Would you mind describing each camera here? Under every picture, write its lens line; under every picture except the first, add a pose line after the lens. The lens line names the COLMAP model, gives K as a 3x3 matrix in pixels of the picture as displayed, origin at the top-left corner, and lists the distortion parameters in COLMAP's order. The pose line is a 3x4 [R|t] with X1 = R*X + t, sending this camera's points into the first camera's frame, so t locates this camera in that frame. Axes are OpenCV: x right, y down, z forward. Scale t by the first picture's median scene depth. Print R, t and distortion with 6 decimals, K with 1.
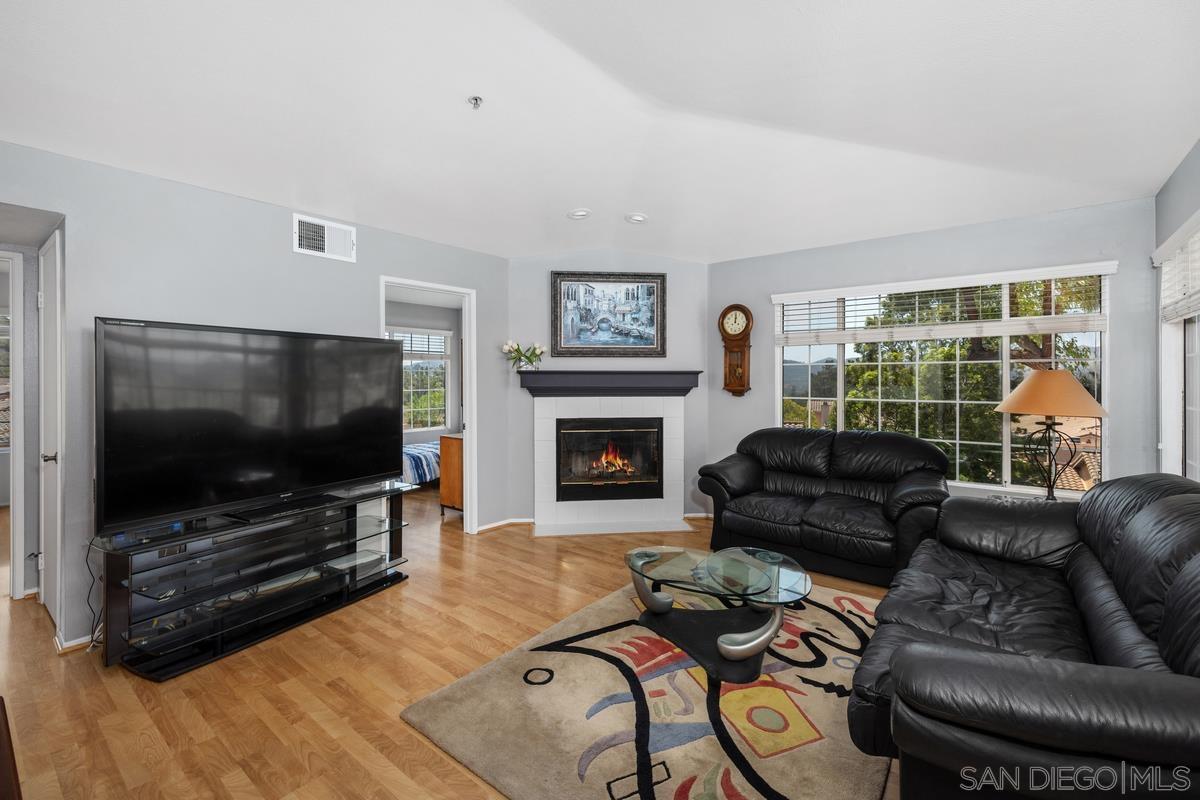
lens RADIAL K [[522.1, 0, 593.8], [0, 522.1, 379.0], [0, 0, 1]] dist [0.003747, 0.000280]
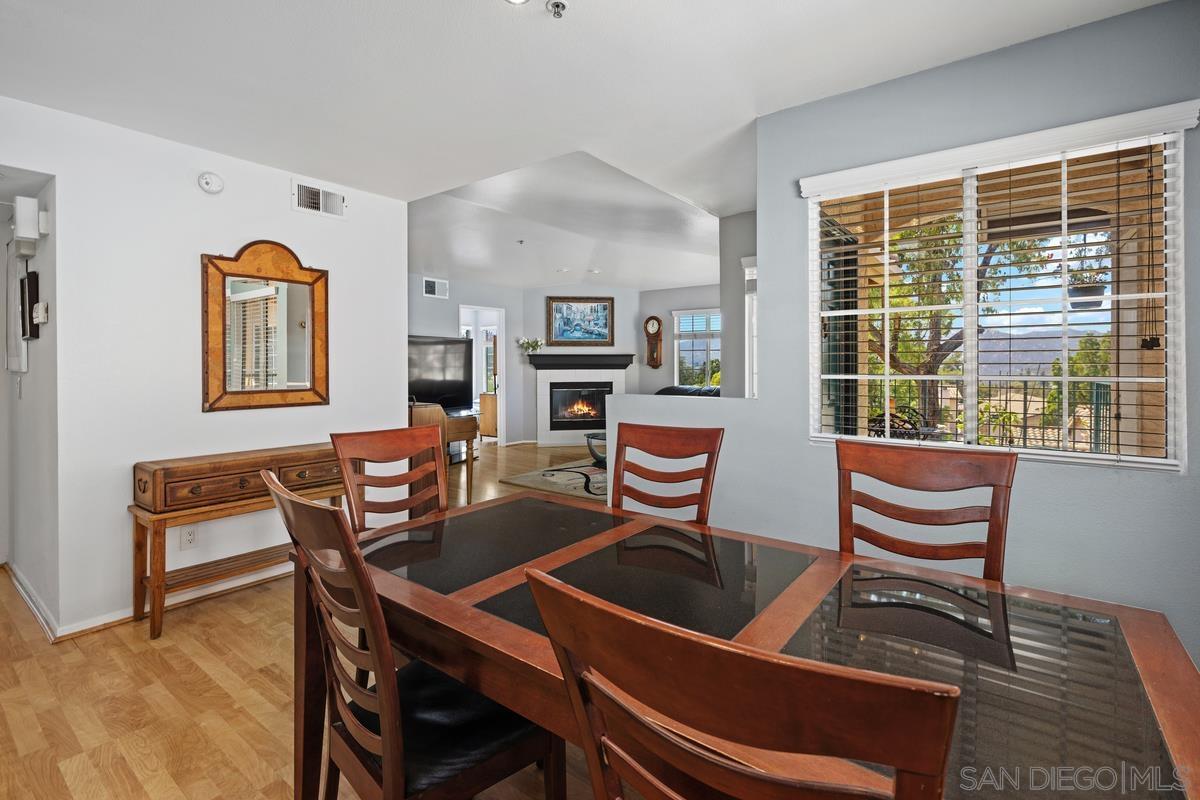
lens RADIAL K [[542.0, 0, 590.8], [0, 542.0, 367.8], [0, 0, 1]] dist [0.011133, 0.000625]
pose [[0.999814, -0.001780, 0.019207, 0.028068], [0.001761, 0.999998, 0.000998, 0.026487], [-0.019209, -0.000964, 0.999815, -0.773259]]
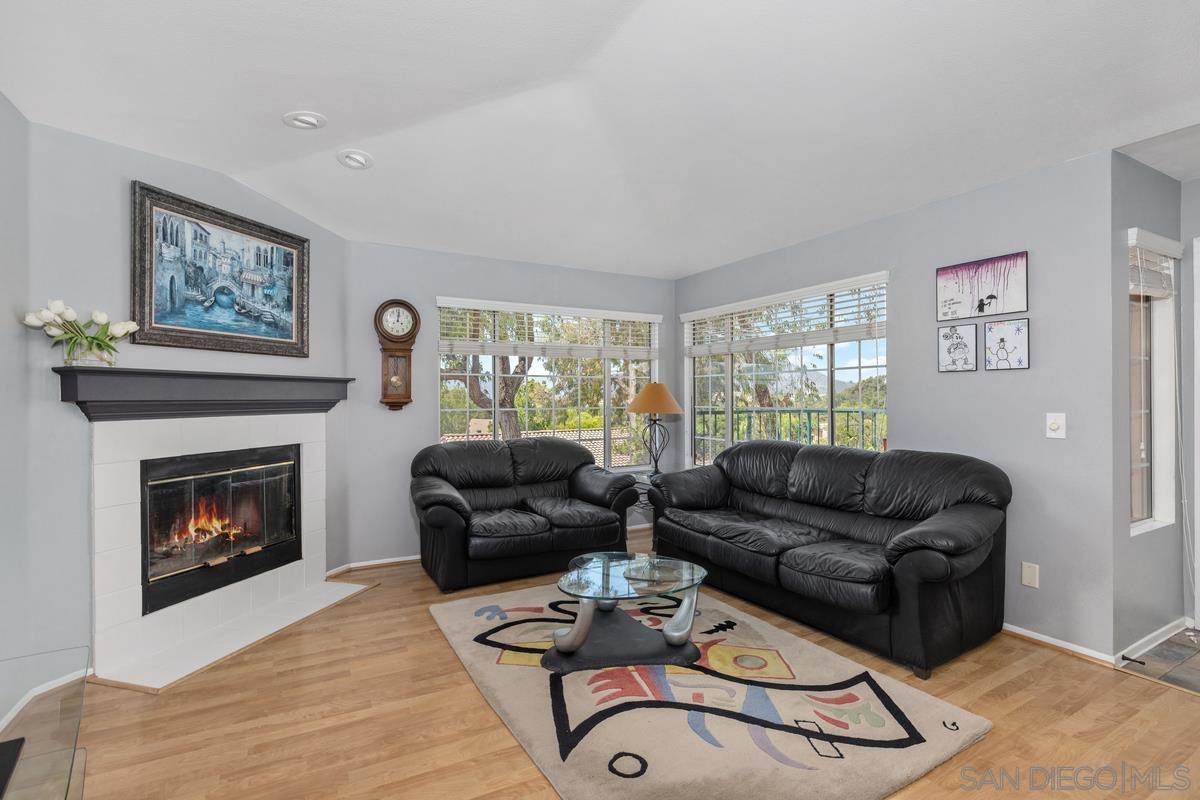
lens RADIAL K [[566.7, 0, 606.1], [0, 566.7, 395.1], [0, 0, 1]] dist [-0.005783, -0.000285]
pose [[0.366721, 0.001853, 0.930329, -0.430234], [0.002320, 0.999993, -0.002906, 0.012391], [-0.930328, 0.003224, 0.366714, 0.347812]]
